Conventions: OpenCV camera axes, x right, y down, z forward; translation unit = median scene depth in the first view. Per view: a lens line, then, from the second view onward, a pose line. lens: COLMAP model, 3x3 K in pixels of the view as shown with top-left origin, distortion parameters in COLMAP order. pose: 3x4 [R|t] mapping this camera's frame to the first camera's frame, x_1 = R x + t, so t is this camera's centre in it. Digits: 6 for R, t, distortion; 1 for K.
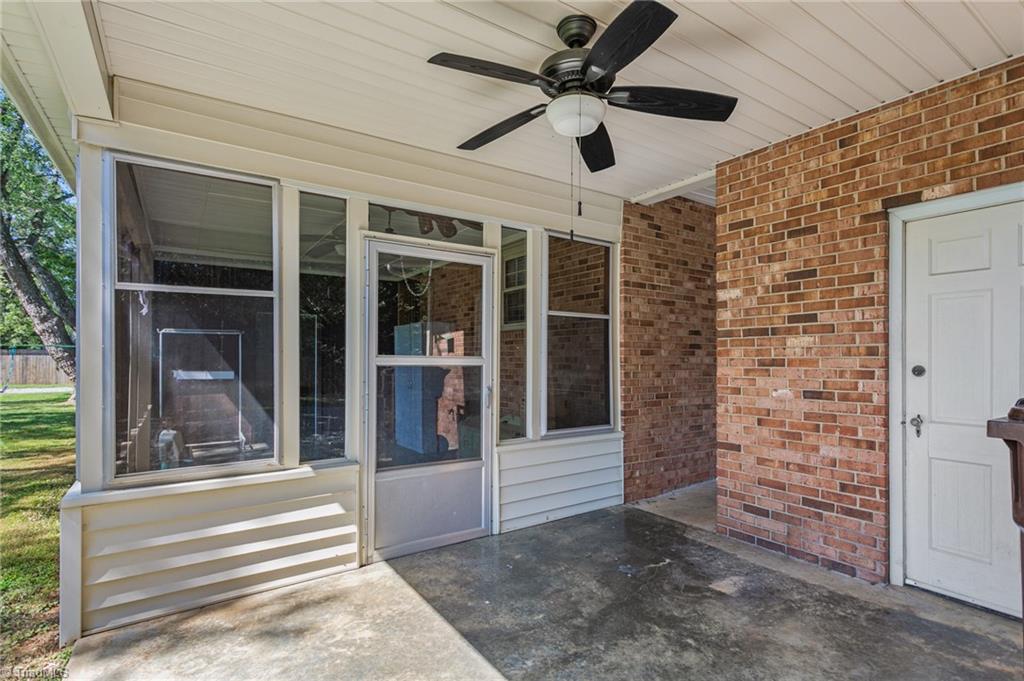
lens RADIAL K [[490.0, 0, 513.6], [0, 490.0, 350.6], [0, 0, 1]] dist [-0.001104, 0.000266]
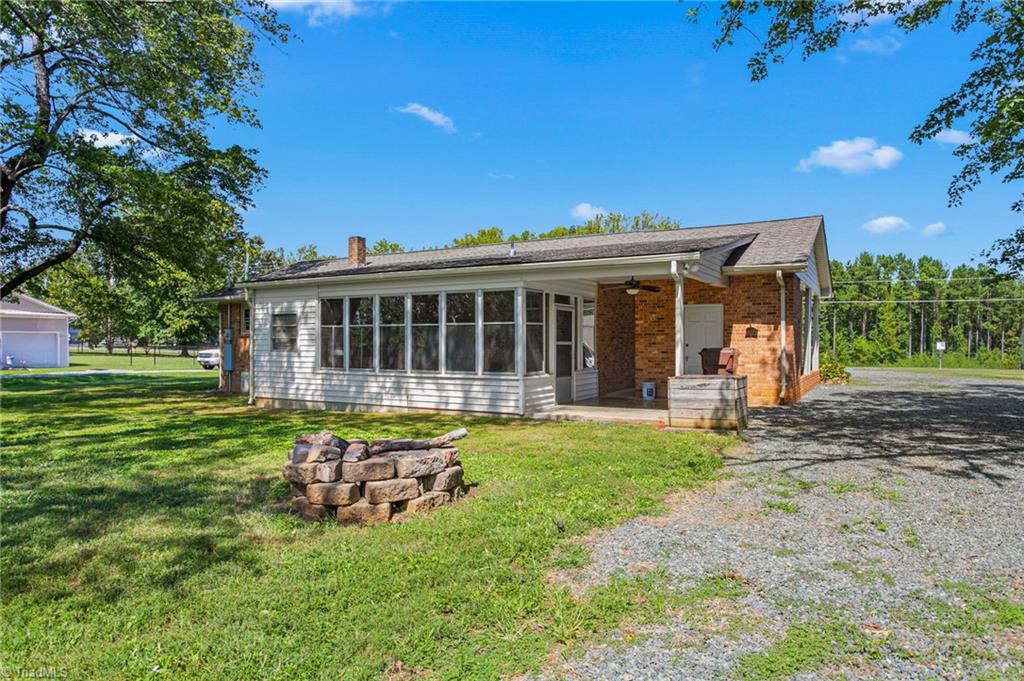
lens RADIAL K [[659.0, 0, 512.4], [0, 659.0, 343.6], [0, 0, 1]] dist [0.031959, 0.000160]
pose [[0.895396, -0.004661, 0.445245, -2.359284], [-0.001127, 0.999918, 0.012733, -0.031286], [-0.445268, -0.011902, 0.895318, -2.643642]]
